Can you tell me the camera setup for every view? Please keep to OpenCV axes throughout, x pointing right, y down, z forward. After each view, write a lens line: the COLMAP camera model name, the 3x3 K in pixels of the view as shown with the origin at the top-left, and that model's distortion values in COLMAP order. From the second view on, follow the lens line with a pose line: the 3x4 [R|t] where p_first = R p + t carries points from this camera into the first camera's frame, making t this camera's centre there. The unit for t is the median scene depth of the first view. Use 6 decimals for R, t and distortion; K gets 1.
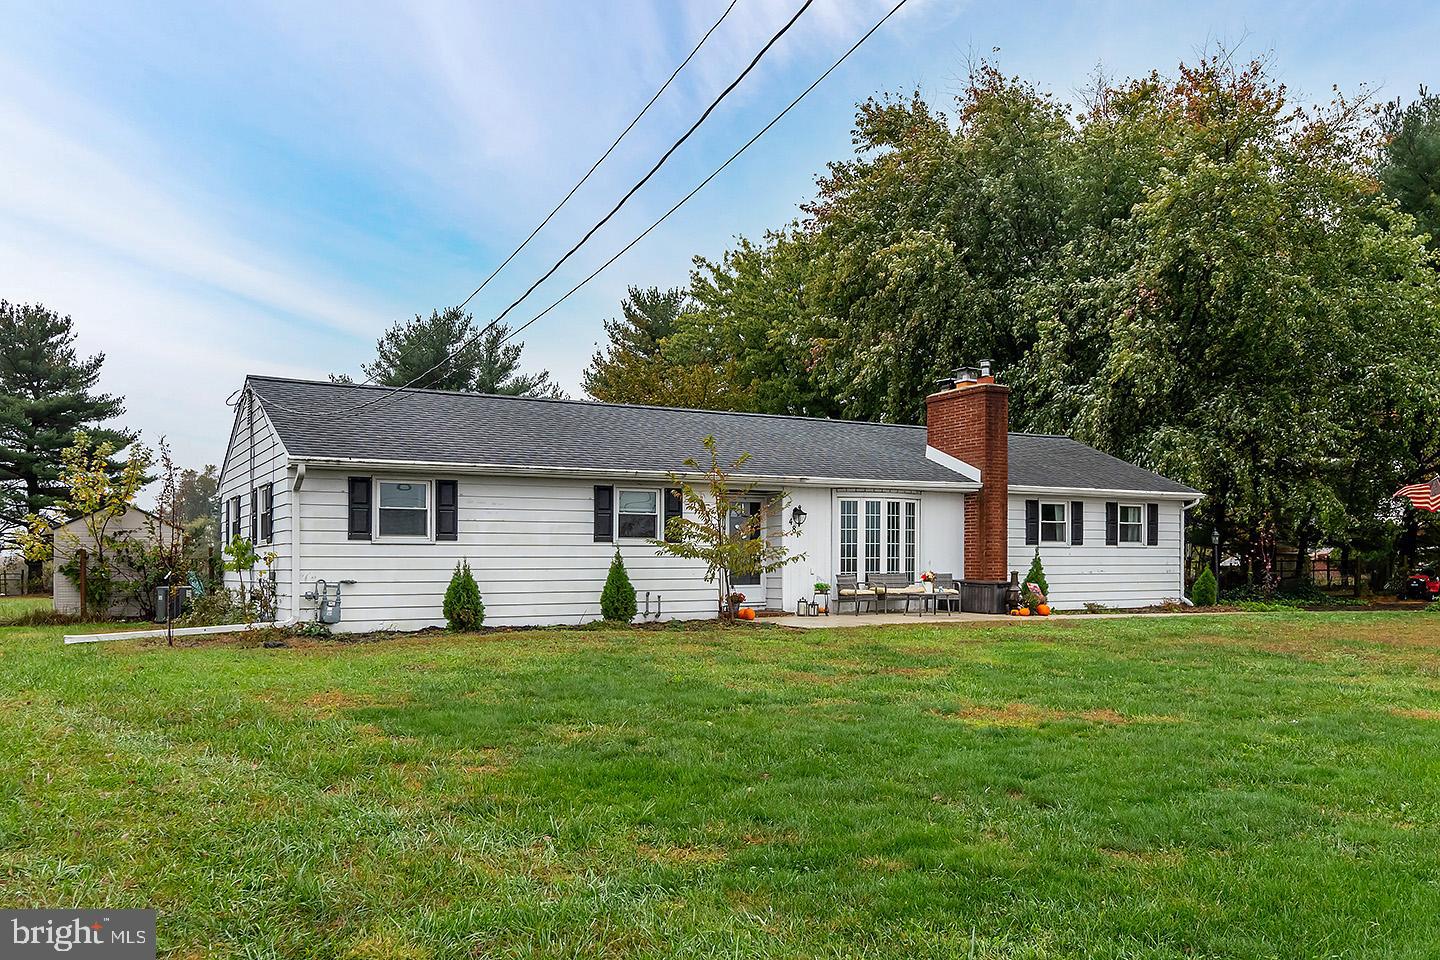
lens RADIAL K [[1079.2, 0, 720.0], [0, 1079.2, 480.0], [0, 0, 1]] dist [-0.000338, -0.000134]
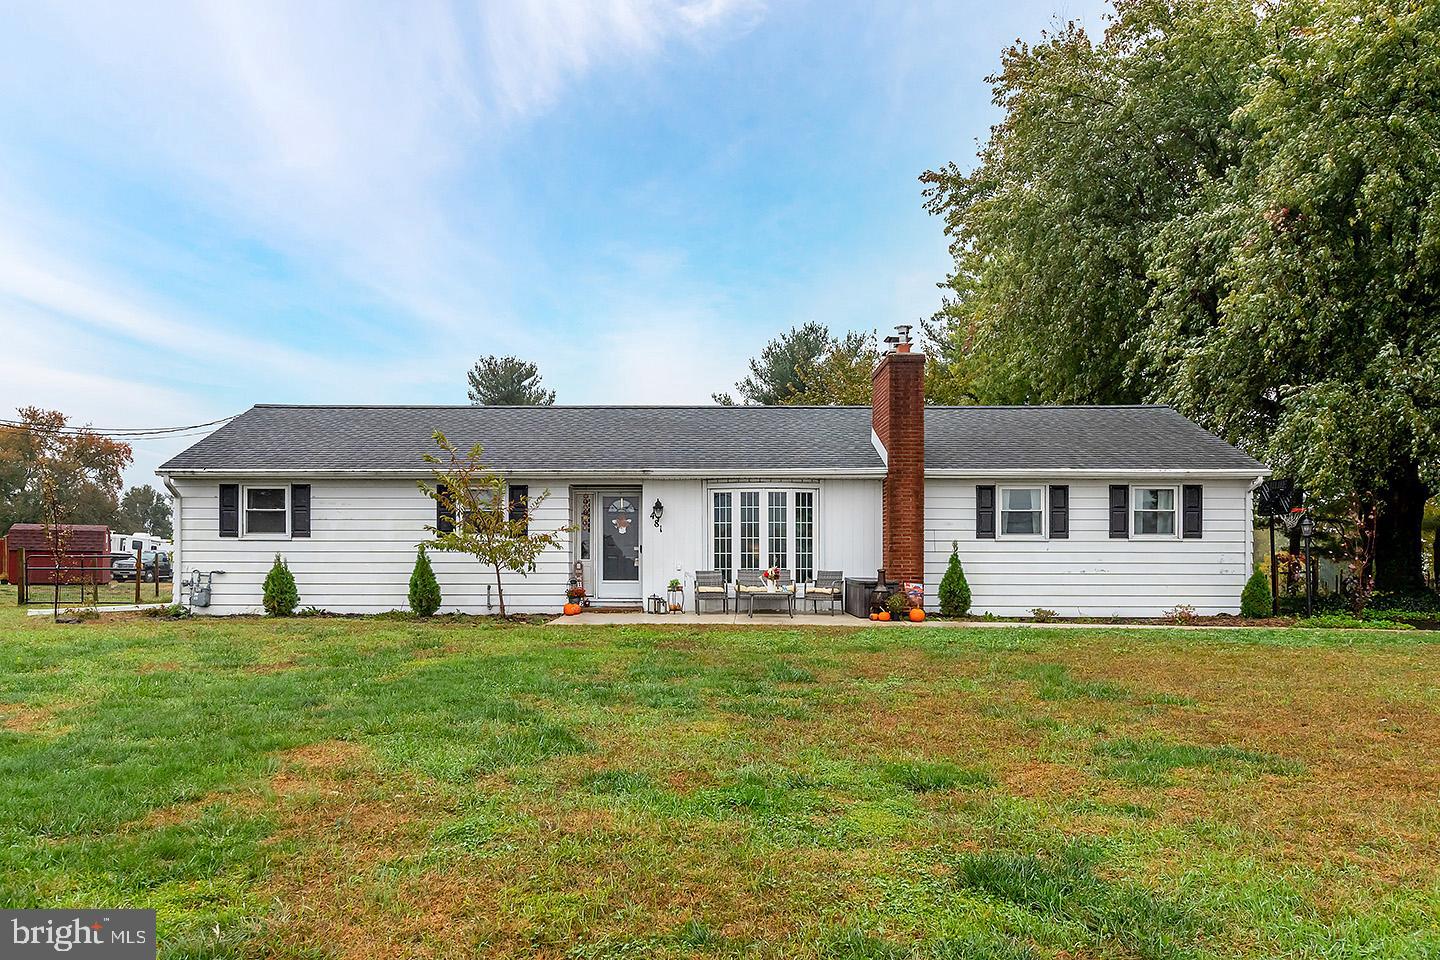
lens RADIAL K [[1009.2, 0, 720.0], [0, 1009.2, 480.0], [0, 0, 1]] dist [-0.002110, 0.000418]
pose [[0.868060, -0.034172, -0.495281, 0.544284], [0.033337, 0.999389, -0.010524, 0.017352], [0.495338, -0.007376, 0.868669, 0.232483]]
